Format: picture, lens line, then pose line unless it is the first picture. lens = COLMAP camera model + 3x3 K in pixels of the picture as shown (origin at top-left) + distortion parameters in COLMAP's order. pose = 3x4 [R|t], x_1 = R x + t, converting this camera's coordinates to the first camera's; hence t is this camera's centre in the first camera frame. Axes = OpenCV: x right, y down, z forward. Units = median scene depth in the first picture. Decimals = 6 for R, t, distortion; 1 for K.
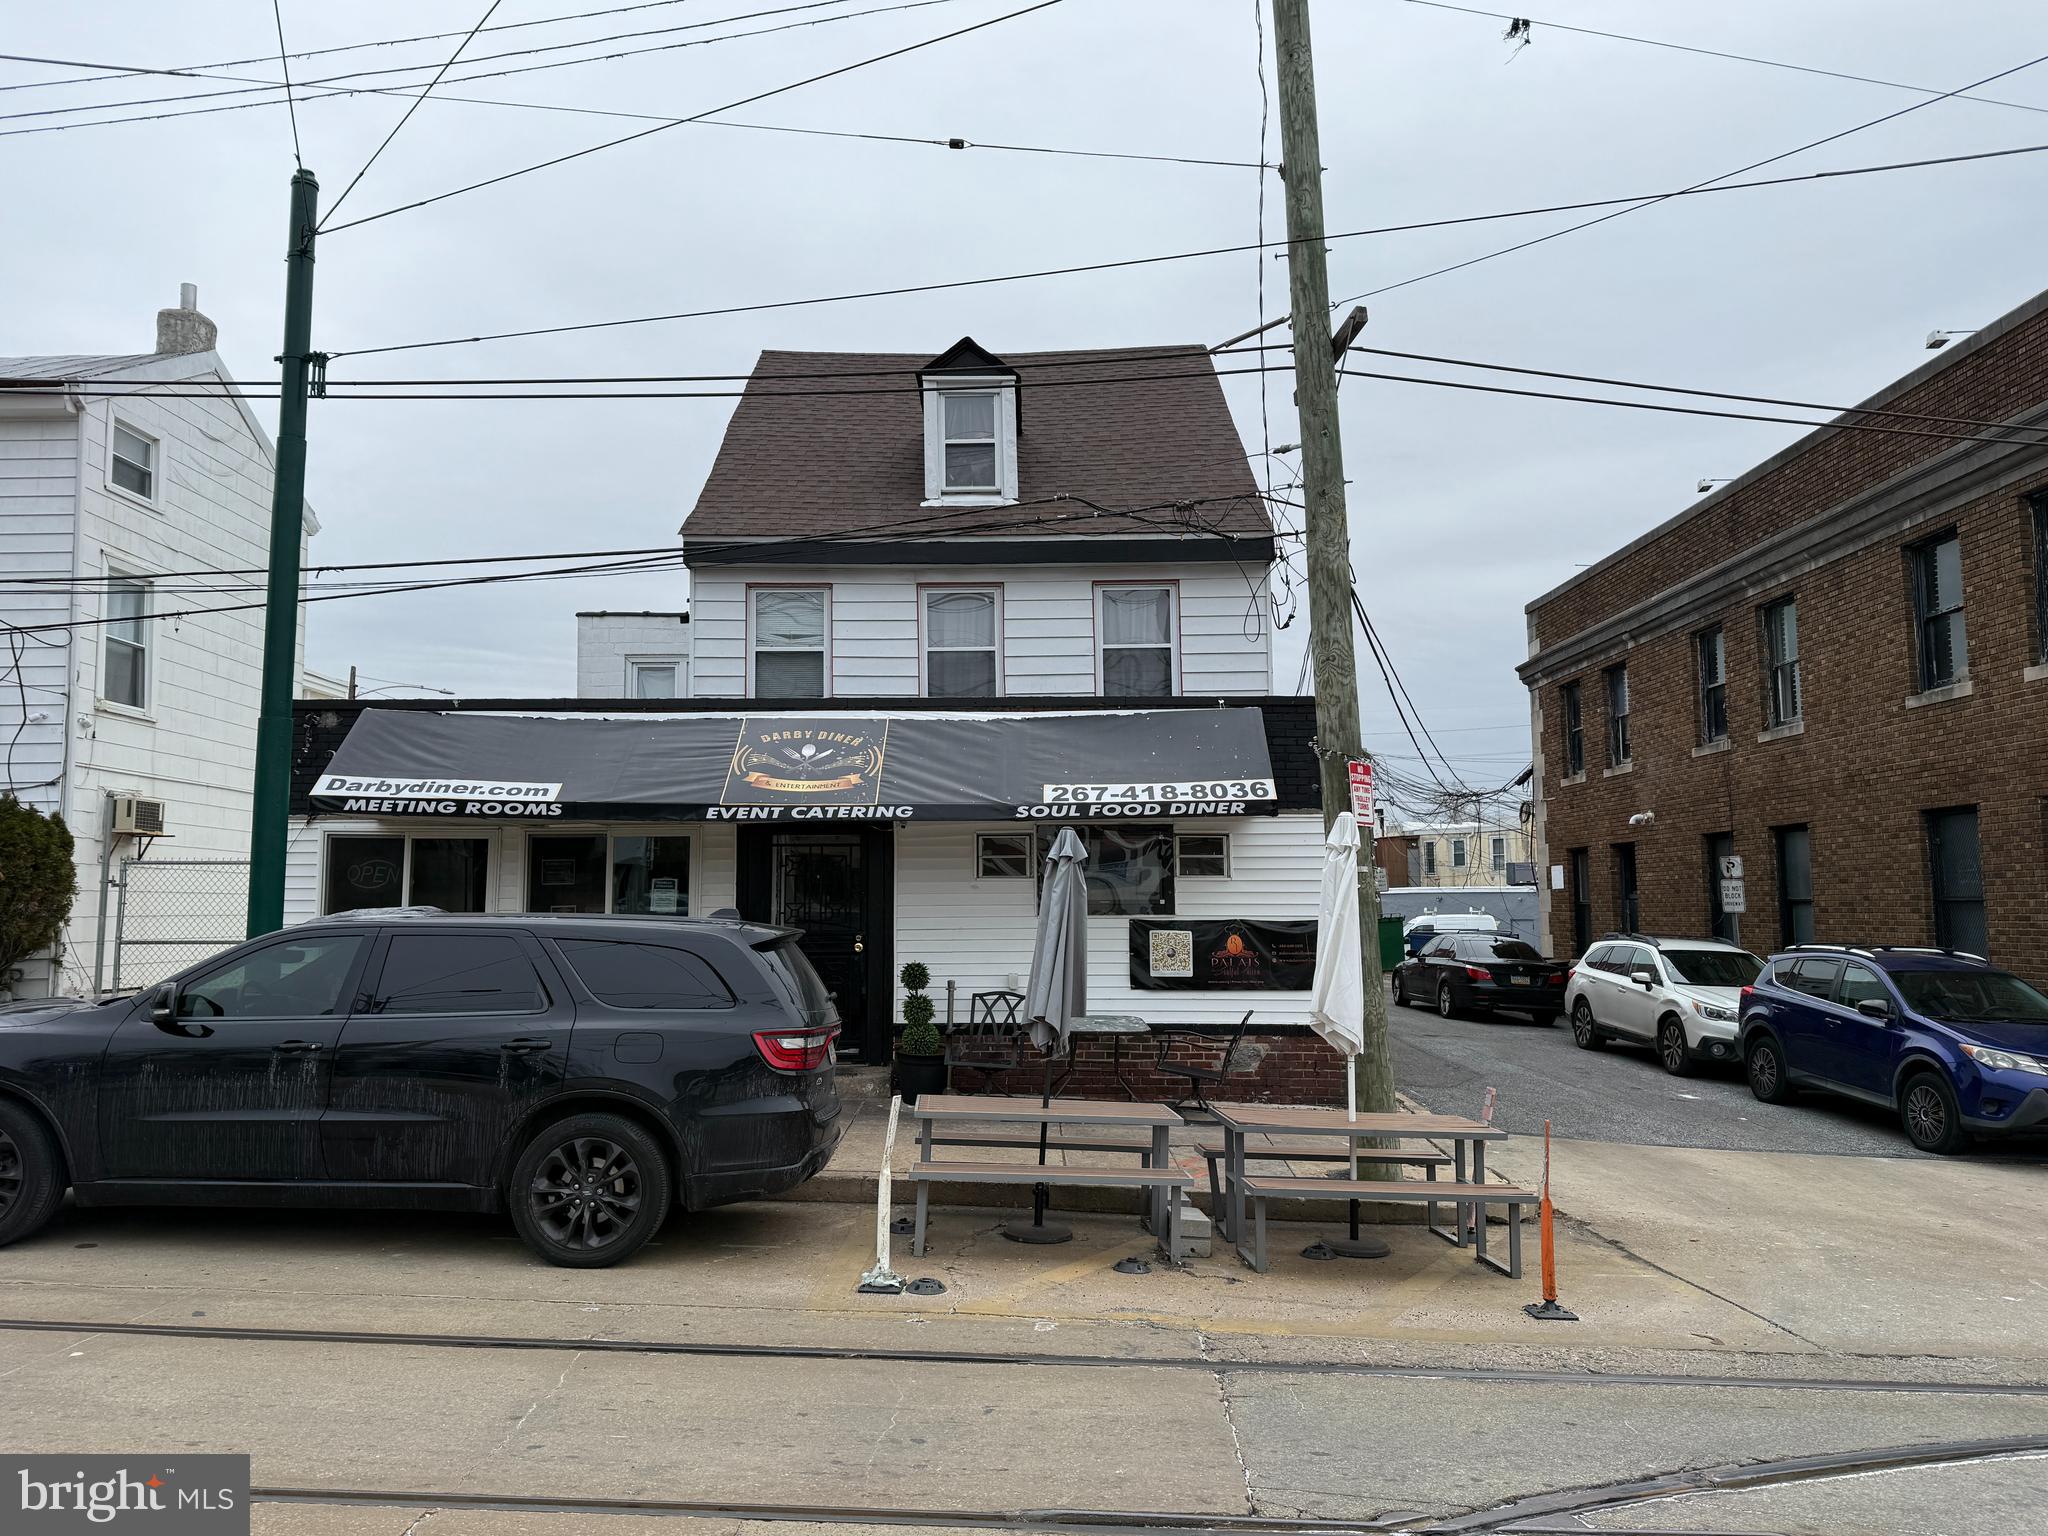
lens RADIAL K [[1412.3, 0, 1026.2], [0, 1412.3, 771.9], [0, 0, 1]] dist [0.070775, -0.069206]
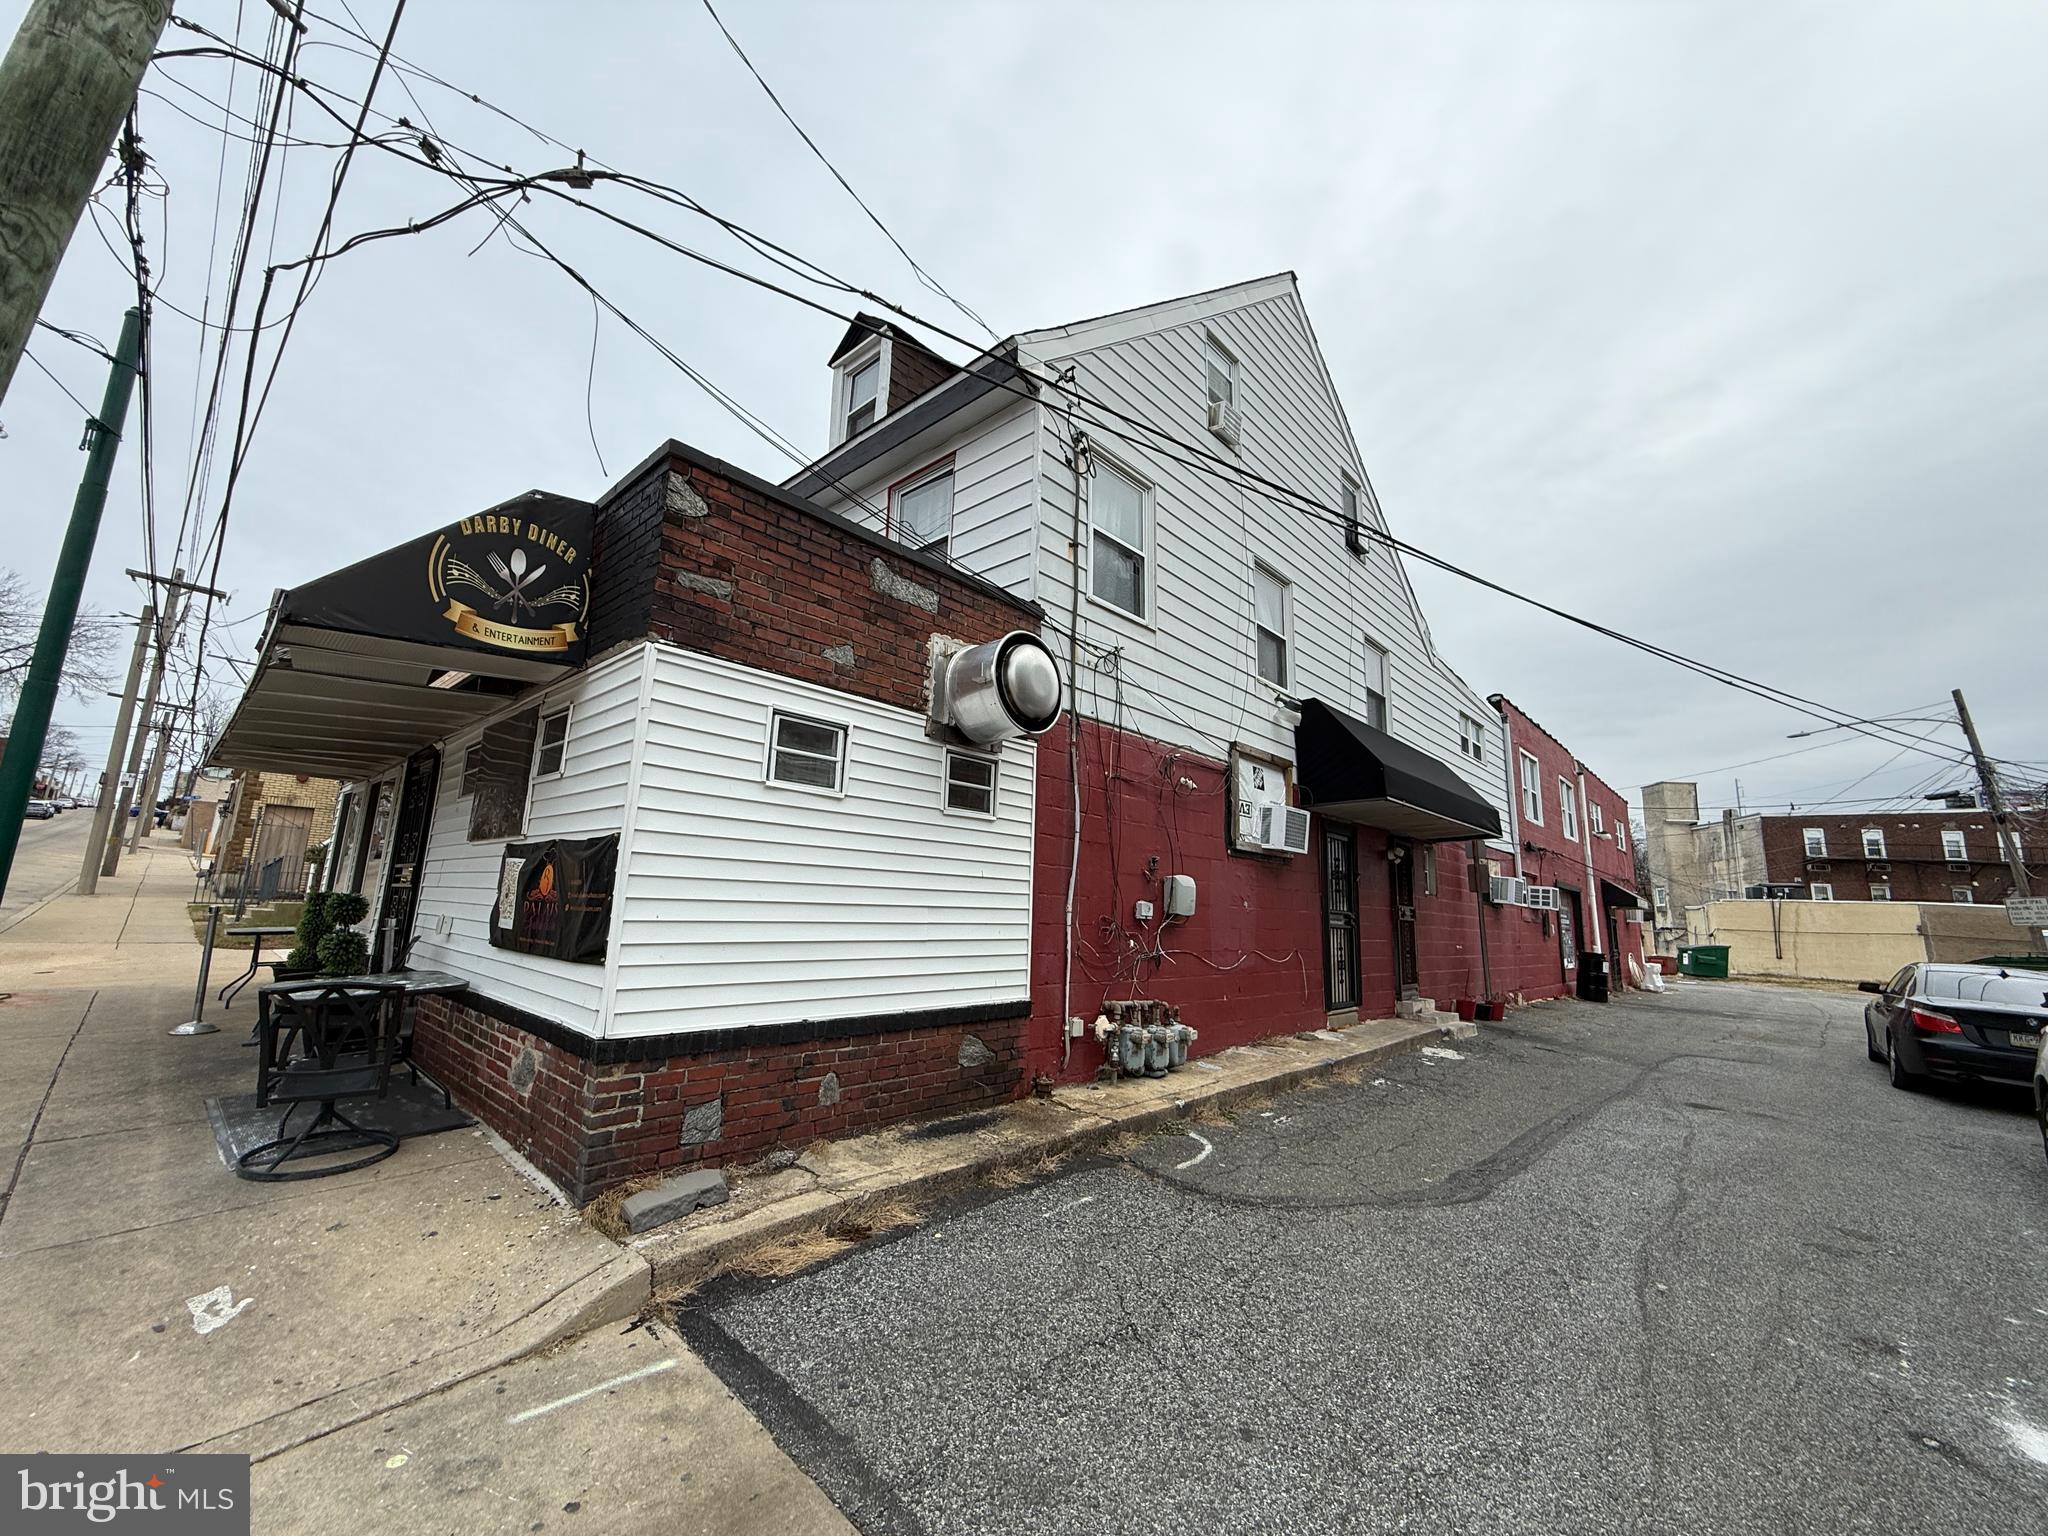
lens RADIAL K [[809.0, 0, 1019.5], [0, 809.0, 766.3], [0, 0, 1]] dist [-0.003114, 0.000931]
pose [[0.729751, -0.087414, -0.678102, 0.537075], [0.019733, 0.994073, -0.106910, 0.113993], [0.683428, 0.064637, 0.727150, 0.877581]]
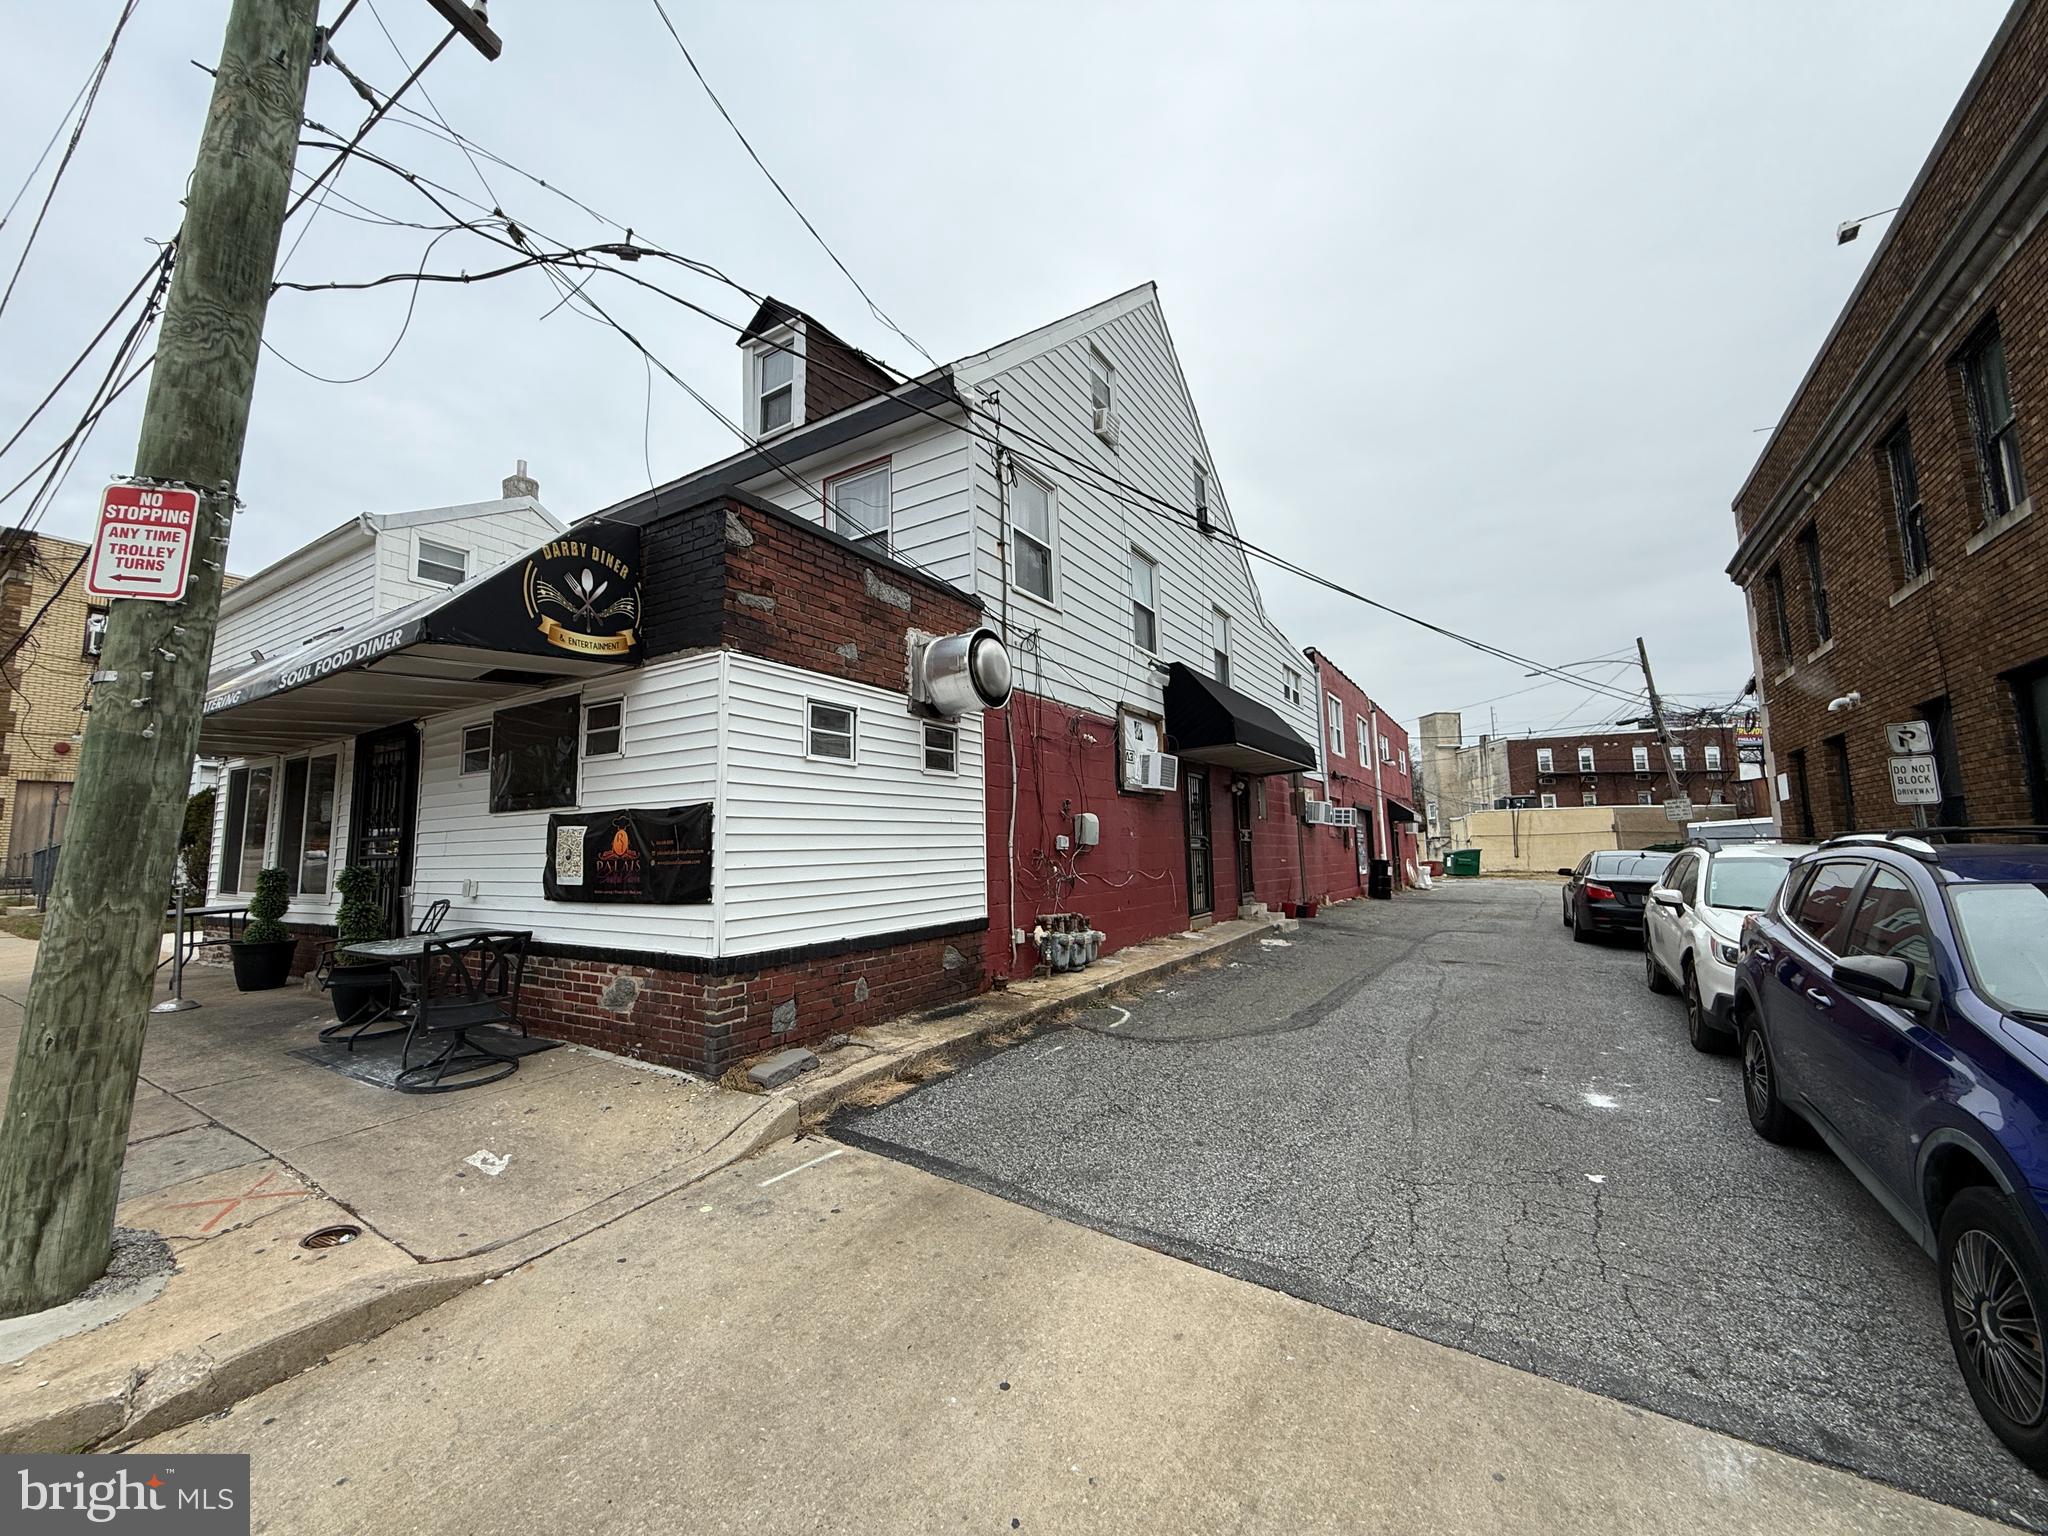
lens RADIAL K [[809.0, 0, 1024.3], [0, 809.0, 766.5], [0, 0, 1]] dist [-0.003114, 0.000931]
pose [[0.849374, -0.065482, -0.523713, 0.553219], [0.061252, 0.997799, -0.025417, 0.105381], [0.524225, -0.010490, 0.851515, 0.744063]]
